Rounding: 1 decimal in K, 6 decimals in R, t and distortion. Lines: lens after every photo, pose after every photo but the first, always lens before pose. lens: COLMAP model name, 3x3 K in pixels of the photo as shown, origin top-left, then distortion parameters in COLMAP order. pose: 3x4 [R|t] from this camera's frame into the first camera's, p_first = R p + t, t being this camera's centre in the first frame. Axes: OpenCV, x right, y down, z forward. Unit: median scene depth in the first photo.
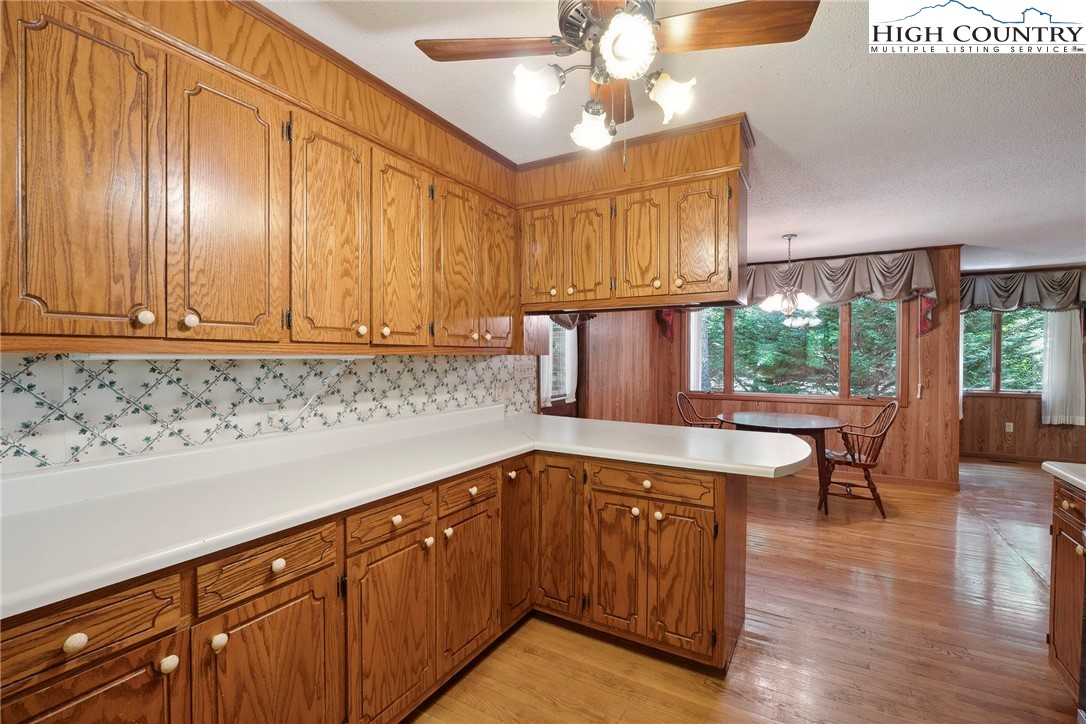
lens RADIAL K [[481.4, 0, 544.4], [0, 481.4, 363.5], [0, 0, 1]] dist [-0.001891, -0.001116]
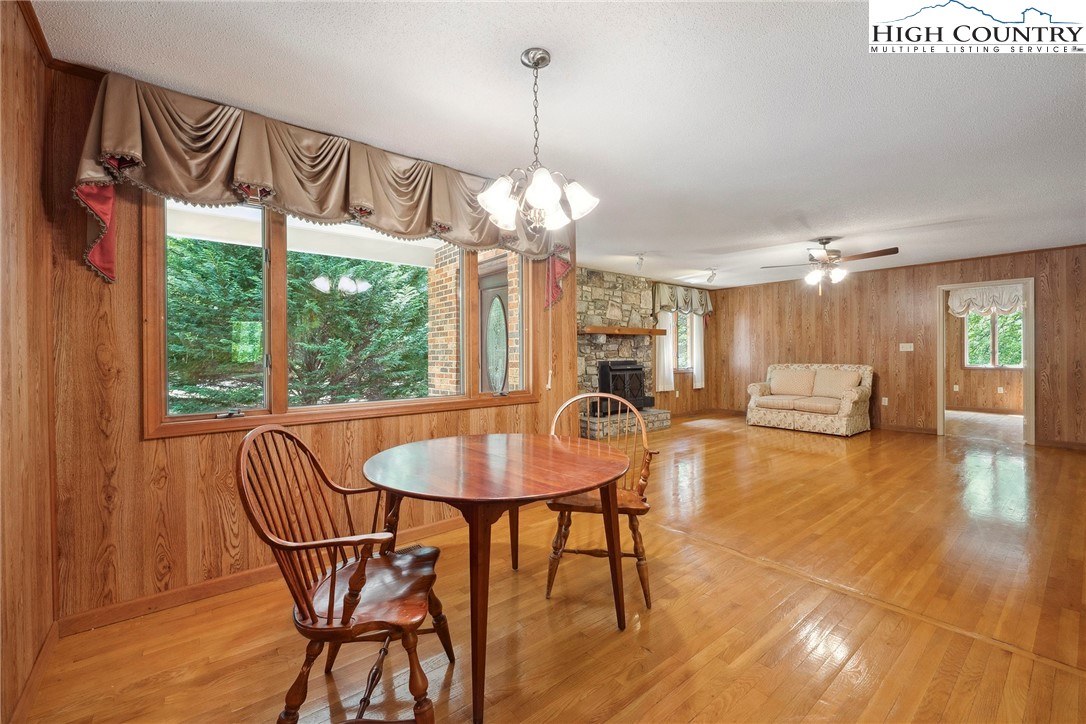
lens RADIAL K [[457.3, 0, 543.9], [0, 457.3, 356.0], [0, 0, 1]] dist [-0.007786, 0.000889]
pose [[0.355149, -0.007411, 0.934780, 0.090846], [0.020650, 0.999787, 0.000081, 0.019323], [-0.934582, 0.019275, 0.355226, 0.760608]]
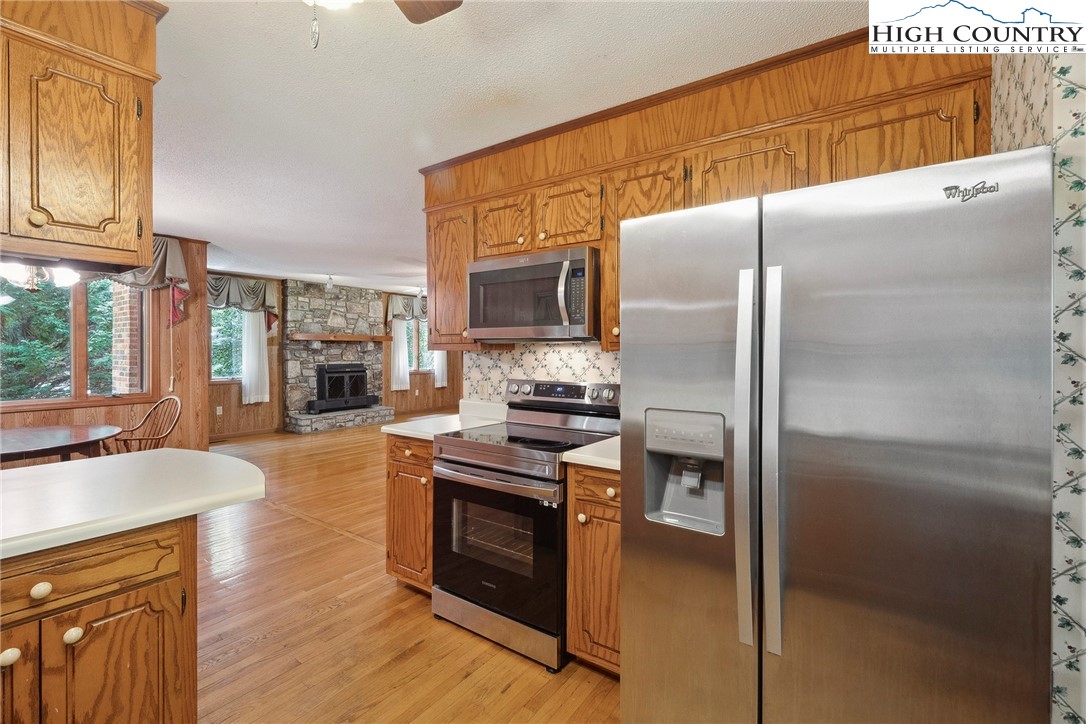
lens RADIAL K [[481.4, 0, 537.2], [0, 481.4, 354.0], [0, 0, 1]] dist [-0.001891, -0.001116]
pose [[0.098990, -0.009350, 0.995044, -0.110398], [0.010358, 0.999911, 0.008365, -0.003127], [-0.995034, 0.009479, 0.099078, 0.175074]]
